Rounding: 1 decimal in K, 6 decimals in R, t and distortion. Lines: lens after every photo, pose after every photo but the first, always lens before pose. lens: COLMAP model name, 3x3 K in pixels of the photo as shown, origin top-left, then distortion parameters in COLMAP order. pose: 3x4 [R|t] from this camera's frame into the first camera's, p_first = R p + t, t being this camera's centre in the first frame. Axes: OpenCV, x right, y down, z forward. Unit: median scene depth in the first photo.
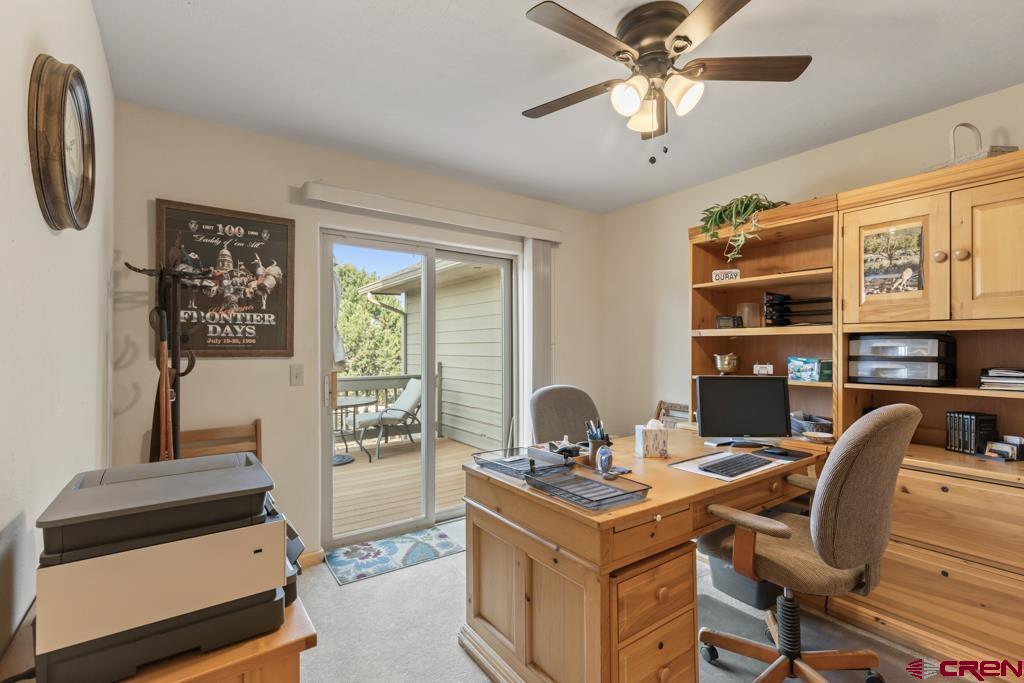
lens RADIAL K [[464.4, 0, 512.0], [0, 464.4, 345.3], [0, 0, 1]] dist [0.001153, 0.000414]
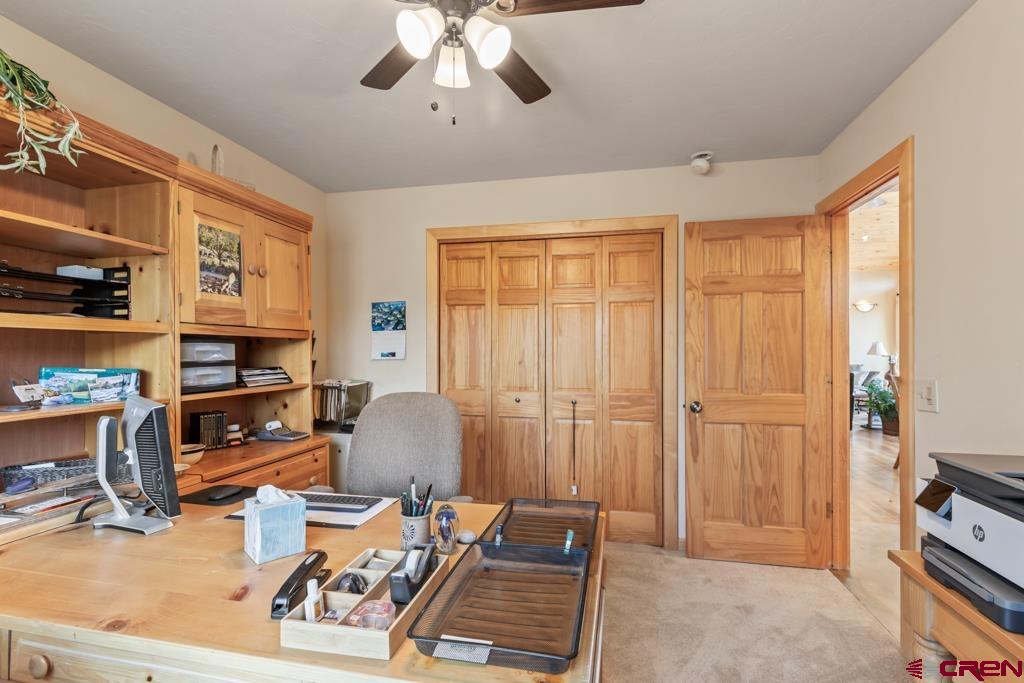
lens RADIAL K [[464.4, 0, 515.8], [0, 464.4, 348.2], [0, 0, 1]] dist [0.001153, 0.000414]
pose [[-0.667930, 0.004210, 0.744212, -0.295113], [-0.002962, 0.999961, -0.008315, 0.003604], [-0.744218, -0.007758, -0.667892, 1.185870]]
